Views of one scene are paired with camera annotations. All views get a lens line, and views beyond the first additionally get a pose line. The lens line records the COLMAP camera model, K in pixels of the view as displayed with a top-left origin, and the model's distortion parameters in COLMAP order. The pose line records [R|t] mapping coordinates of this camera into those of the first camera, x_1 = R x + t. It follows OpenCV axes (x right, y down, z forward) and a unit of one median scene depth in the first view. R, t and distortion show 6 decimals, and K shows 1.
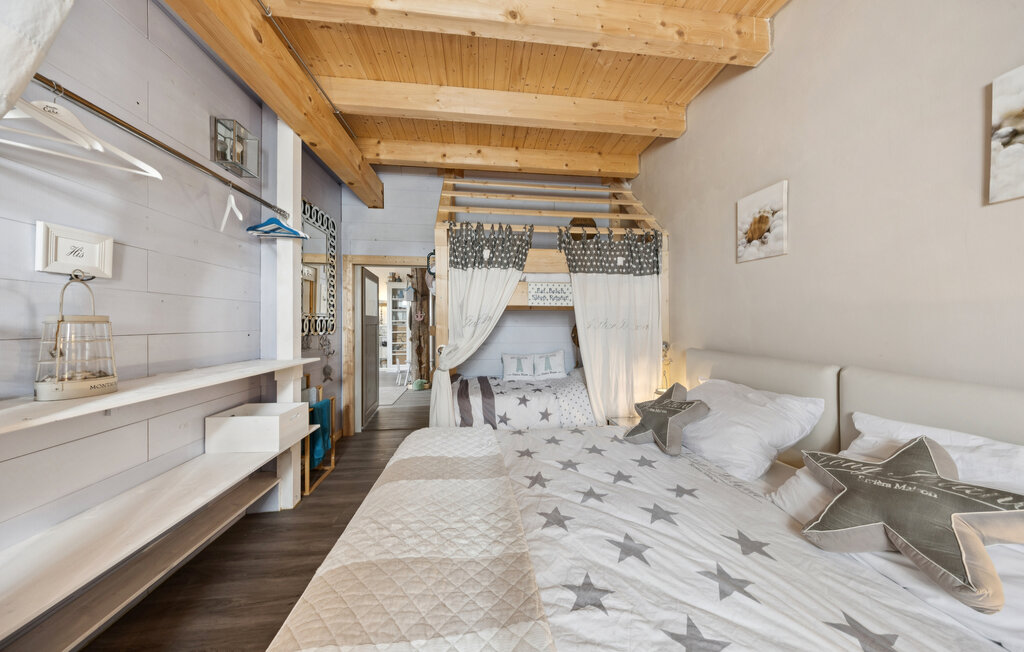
lens RADIAL K [[302.0, 0, 510.2], [0, 302.0, 320.3], [0, 0, 1]] dist [-0.000076, -0.000009]
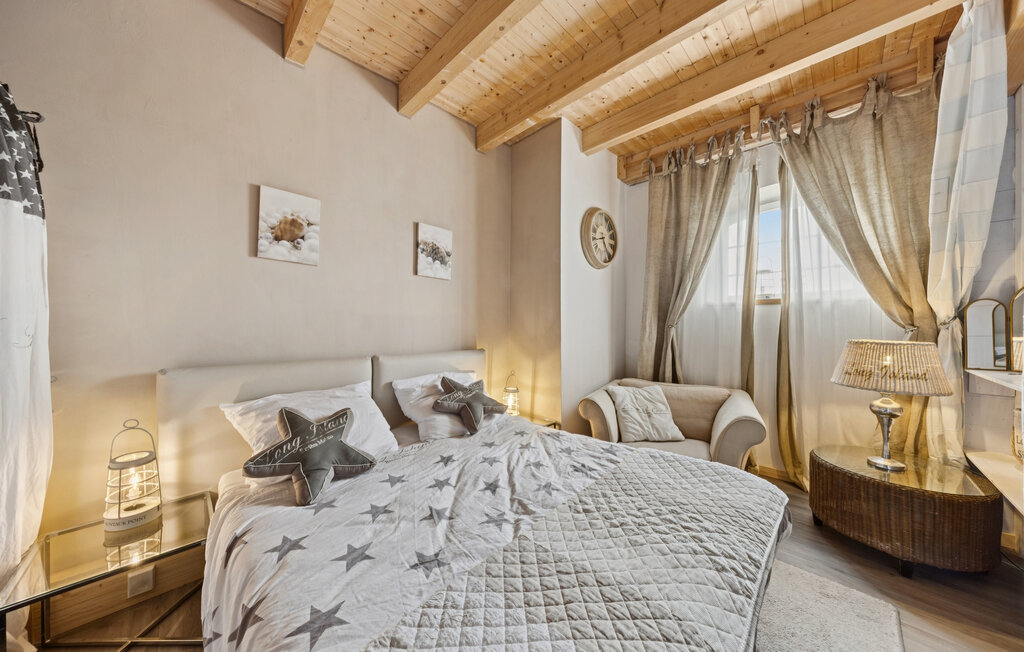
lens RADIAL K [[335.4, 0, 510.5], [0, 335.4, 326.5], [0, 0, 1]] dist [0.000307, -0.000001]
pose [[-0.629479, 0.002780, 0.777012, -0.493661], [-0.000787, 0.999991, -0.004215, 0.009828], [-0.777017, -0.003265, -0.629471, 1.200715]]
